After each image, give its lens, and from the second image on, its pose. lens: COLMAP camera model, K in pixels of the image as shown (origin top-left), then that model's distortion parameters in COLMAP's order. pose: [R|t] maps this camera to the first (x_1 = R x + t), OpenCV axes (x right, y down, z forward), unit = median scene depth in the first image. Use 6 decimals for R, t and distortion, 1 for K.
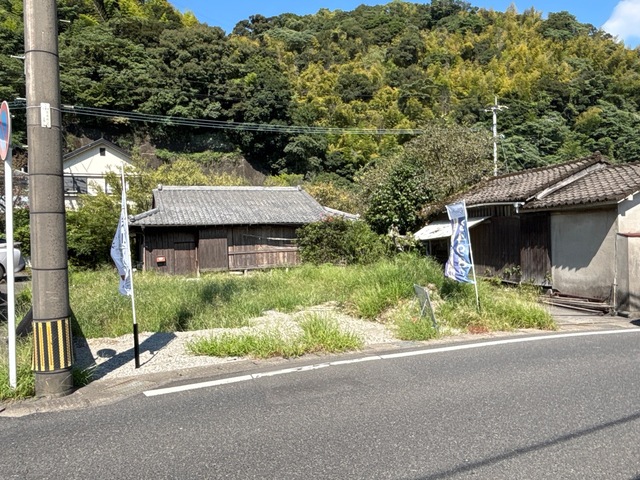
lens RADIAL K [[485.3, 0, 320.0], [0, 485.3, 240.0], [0, 0, 1]] dist [0.094228, -0.167641]
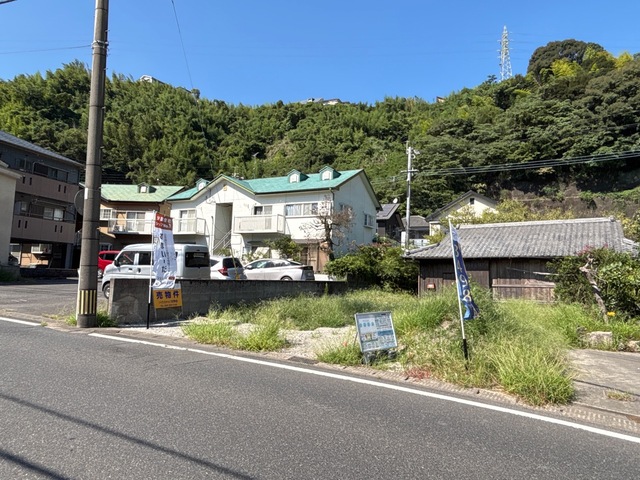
lens RADIAL K [[413.0, 0, 320.0], [0, 413.0, 240.0], [0, 0, 1]] dist [0.002199, -0.003688]
pose [[0.558135, -0.026613, -0.829324, 0.108145], [-0.047294, 0.996840, -0.063818, 0.001330], [0.828402, 0.074841, 0.555112, 0.062260]]
